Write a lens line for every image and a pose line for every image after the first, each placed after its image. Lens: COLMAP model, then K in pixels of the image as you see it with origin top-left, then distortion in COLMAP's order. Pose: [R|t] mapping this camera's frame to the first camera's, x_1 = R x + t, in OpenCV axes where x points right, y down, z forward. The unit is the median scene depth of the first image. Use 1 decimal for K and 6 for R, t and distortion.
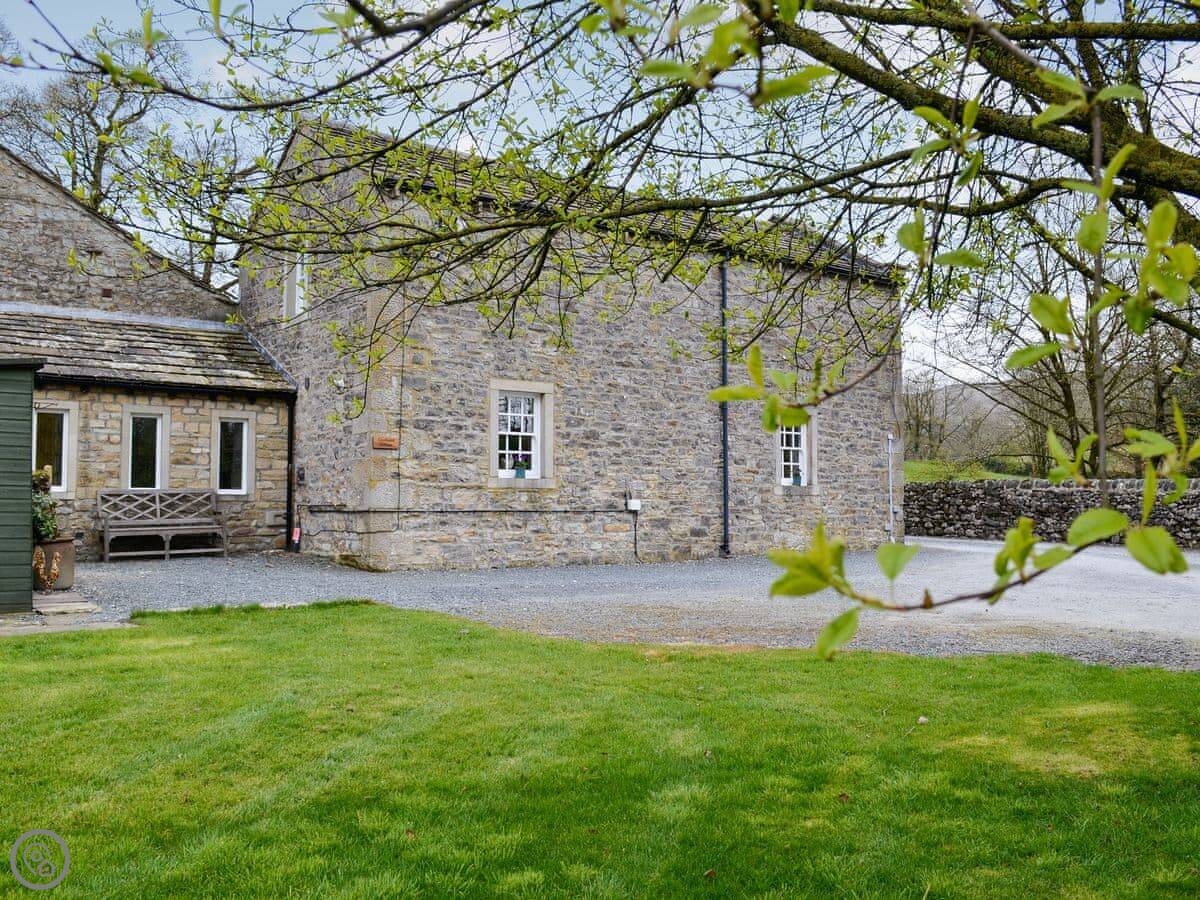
lens RADIAL K [[1031.1, 0, 612.0], [0, 1031.1, 444.0], [0, 0, 1]] dist [-0.079849, 0.015650]
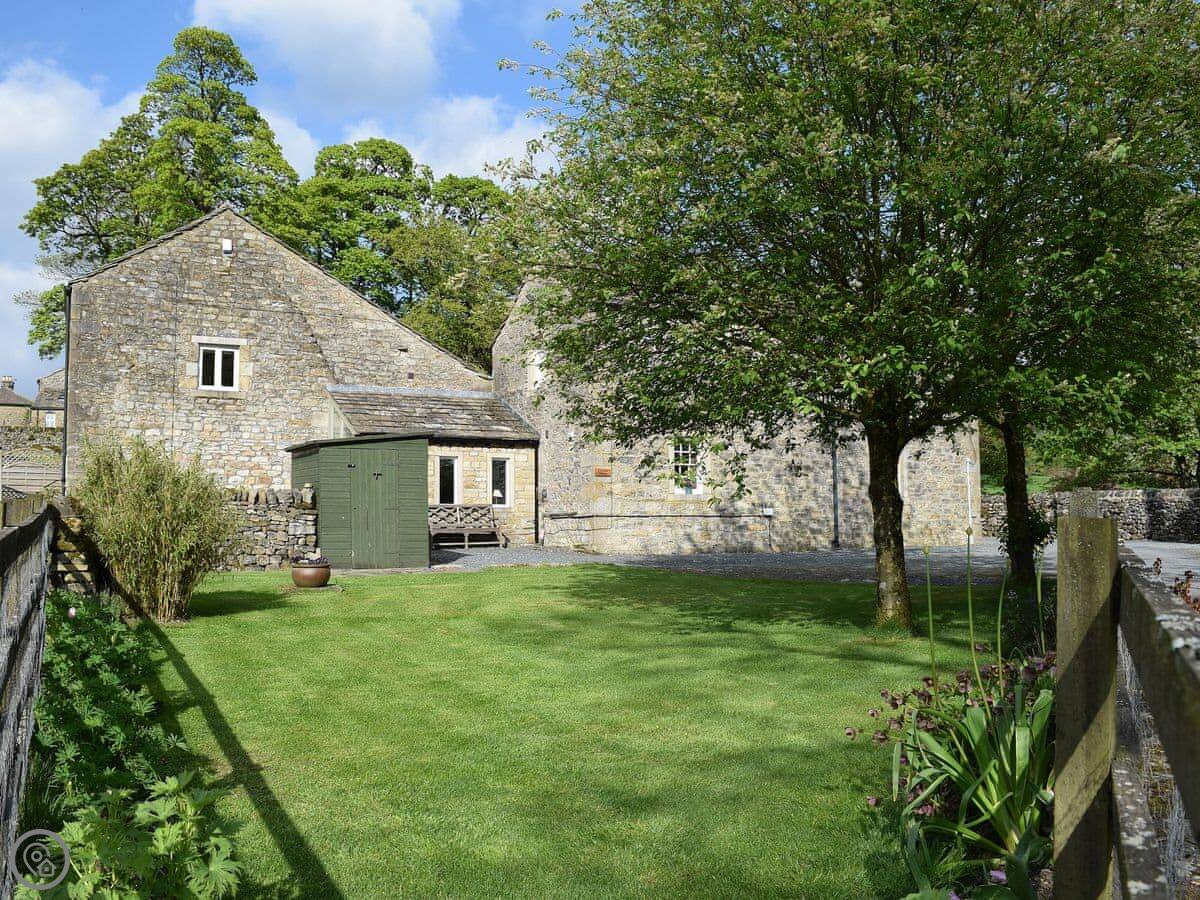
lens RADIAL K [[1031.1, 0, 612.0], [0, 1031.1, 444.0], [0, 0, 1]] dist [-0.079849, 0.015650]
pose [[0.986751, -0.024399, -0.160396, 0.041574], [0.019973, 0.999375, -0.029151, 0.002129], [0.161007, 0.025561, 0.986622, -0.490163]]
